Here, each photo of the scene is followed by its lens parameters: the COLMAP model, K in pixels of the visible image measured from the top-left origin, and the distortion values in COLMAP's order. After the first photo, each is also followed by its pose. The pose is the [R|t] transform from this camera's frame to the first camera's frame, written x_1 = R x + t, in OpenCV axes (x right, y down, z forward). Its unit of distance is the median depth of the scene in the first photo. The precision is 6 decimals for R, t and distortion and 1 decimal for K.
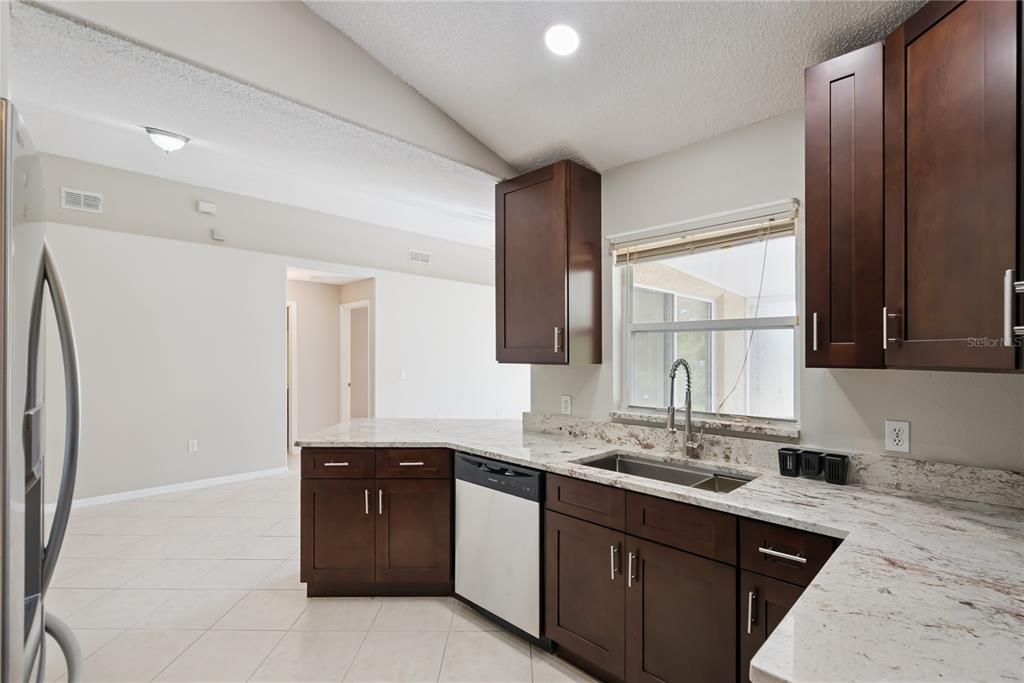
lens RADIAL K [[471.4, 0, 506.1], [0, 471.4, 352.1], [0, 0, 1]] dist [0.003647, -0.000259]
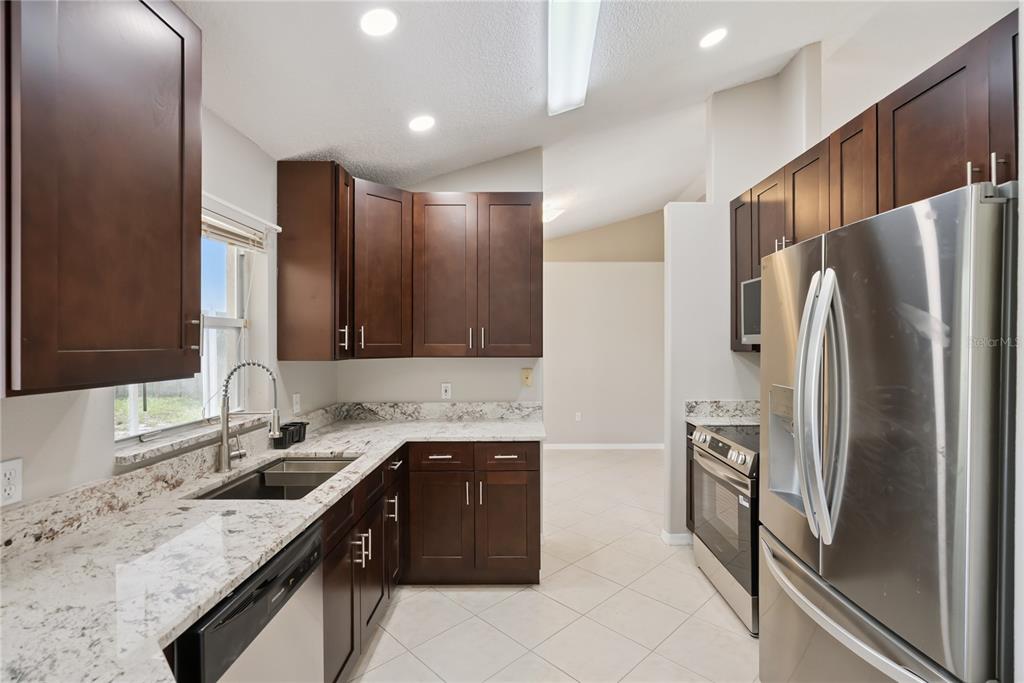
lens RADIAL K [[471.4, 0, 518.9], [0, 471.4, 346.9], [0, 0, 1]] dist [0.003647, -0.000259]
pose [[-0.714670, -0.005117, 0.699443, -0.549539], [-0.001815, 0.999983, 0.005461, -0.013798], [-0.699459, 0.002633, -0.714667, 1.094460]]
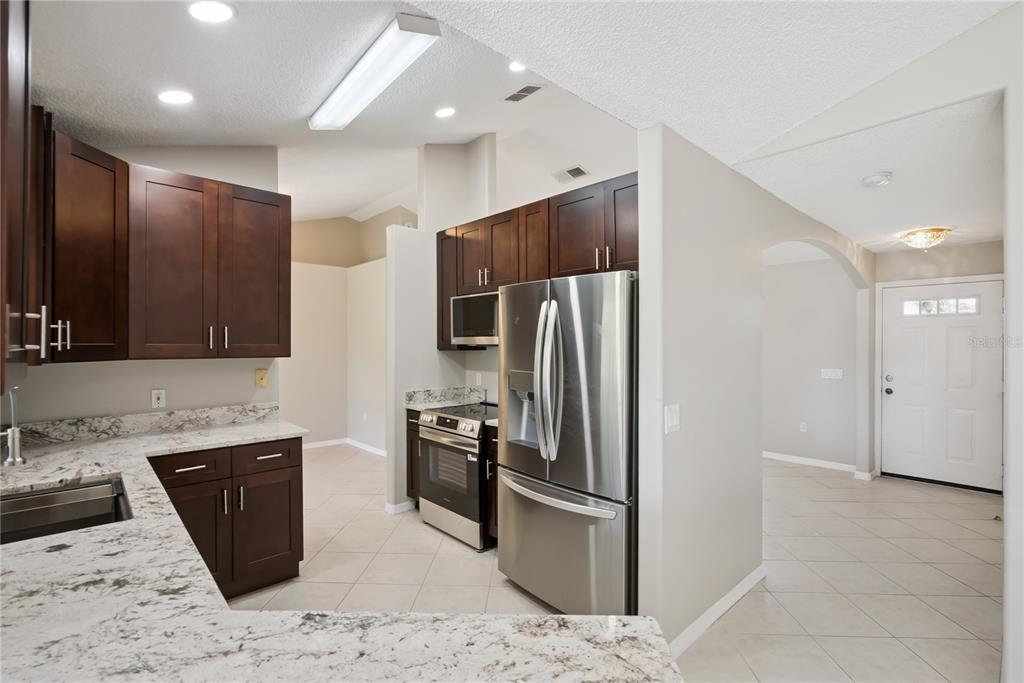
lens RADIAL K [[471.4, 0, 512.1], [0, 471.4, 343.0], [0, 0, 1]] dist [0.003647, -0.000259]
pose [[-0.999650, -0.001388, 0.026418, -0.361029], [-0.001511, 0.999988, -0.004660, -0.012411], [-0.026411, -0.004699, -0.999640, 1.404063]]
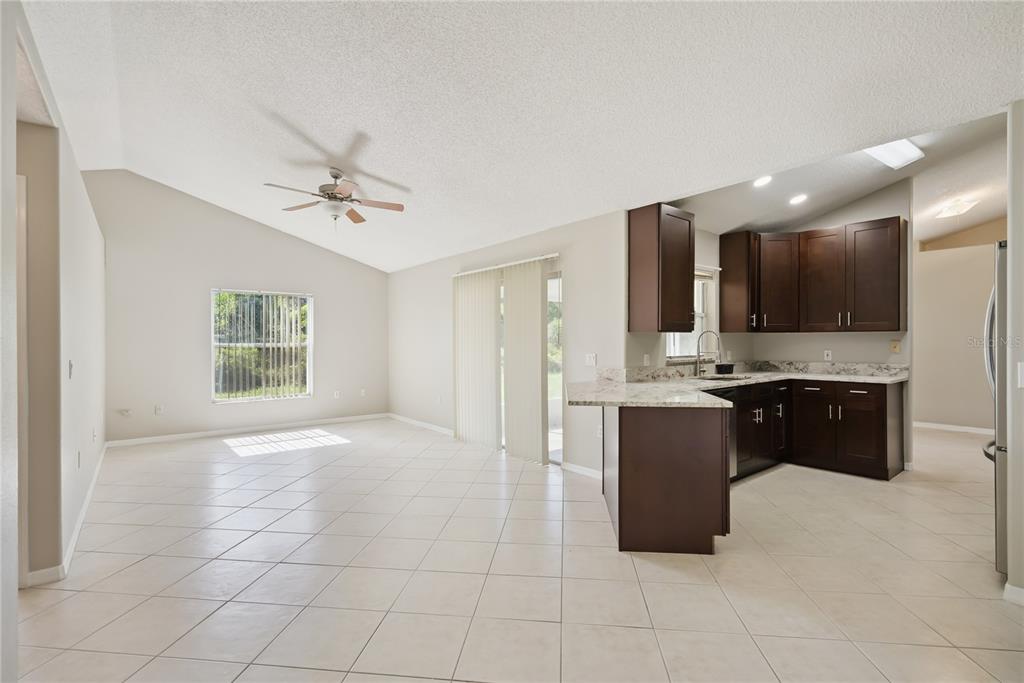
lens RADIAL K [[471.4, 0, 512.7], [0, 471.4, 341.5], [0, 0, 1]] dist [0.003647, -0.000259]
pose [[0.089780, -0.001790, 0.995960, -1.588480], [-0.000898, 0.999998, 0.001878, 0.055770], [-0.995961, -0.001063, 0.089779, 1.442323]]
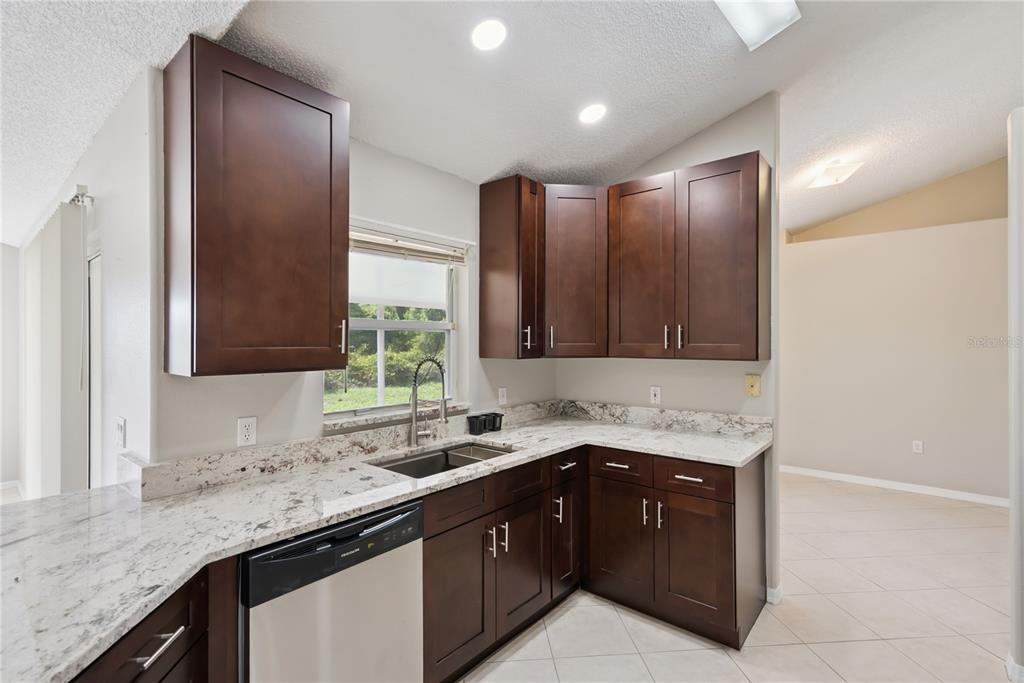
lens RADIAL K [[471.4, 0, 515.3], [0, 471.4, 340.7], [0, 0, 1]] dist [0.003647, -0.000259]
pose [[-0.101807, 0.003548, 0.994798, -0.636631], [-0.002801, 0.999989, -0.003853, -0.015597], [-0.994800, -0.003179, -0.101796, 0.771816]]
